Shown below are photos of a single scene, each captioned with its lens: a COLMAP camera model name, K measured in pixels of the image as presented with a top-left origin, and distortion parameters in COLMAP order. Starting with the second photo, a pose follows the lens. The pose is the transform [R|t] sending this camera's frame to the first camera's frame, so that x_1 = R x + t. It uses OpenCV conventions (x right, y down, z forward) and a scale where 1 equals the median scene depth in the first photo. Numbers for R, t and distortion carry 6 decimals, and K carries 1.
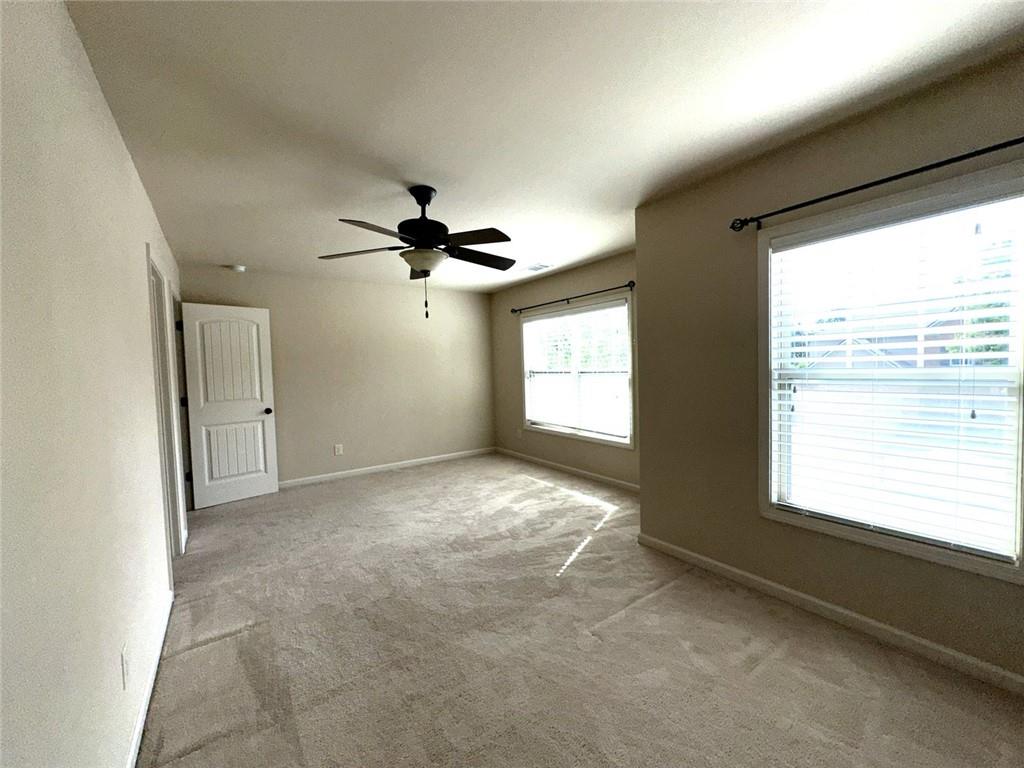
lens RADIAL K [[409.7, 0, 512.0], [0, 409.7, 384.0], [0, 0, 1]] dist [-0.000130, -0.000465]
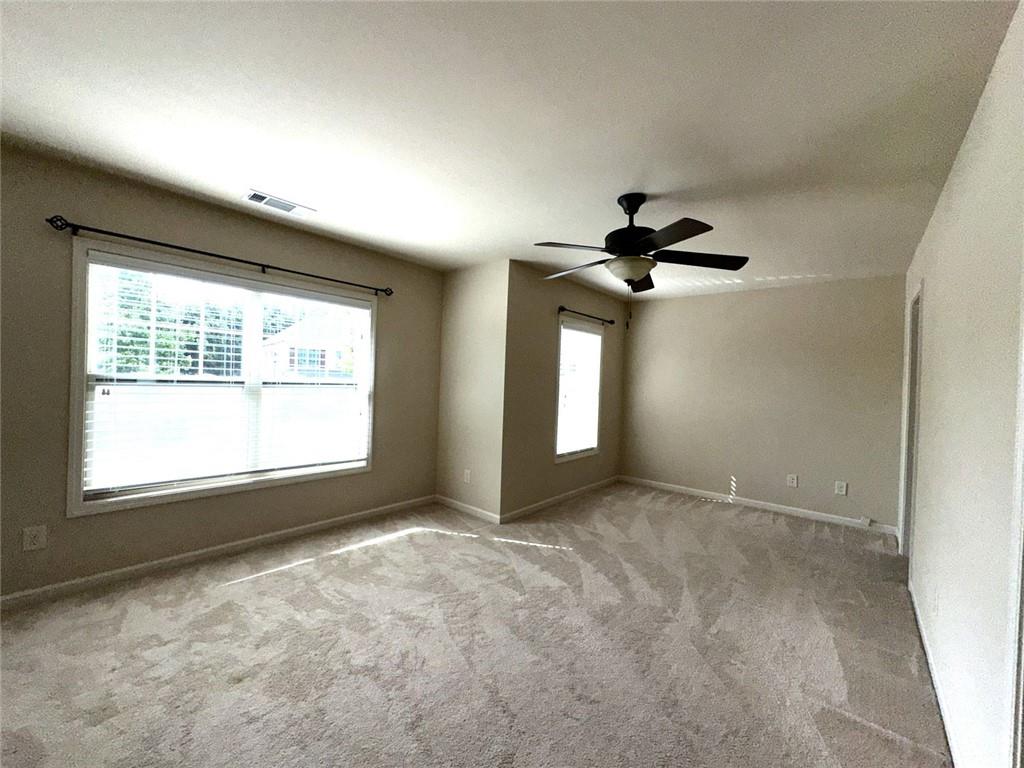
lens RADIAL K [[409.7, 0, 512.0], [0, 409.7, 384.0], [0, 0, 1]] dist [-0.000130, -0.000465]
pose [[-0.253047, 0.014224, 0.967349, -0.661598], [0.015743, 0.999820, -0.010584, -0.016476], [-0.967326, 0.012551, -0.253226, 0.934284]]
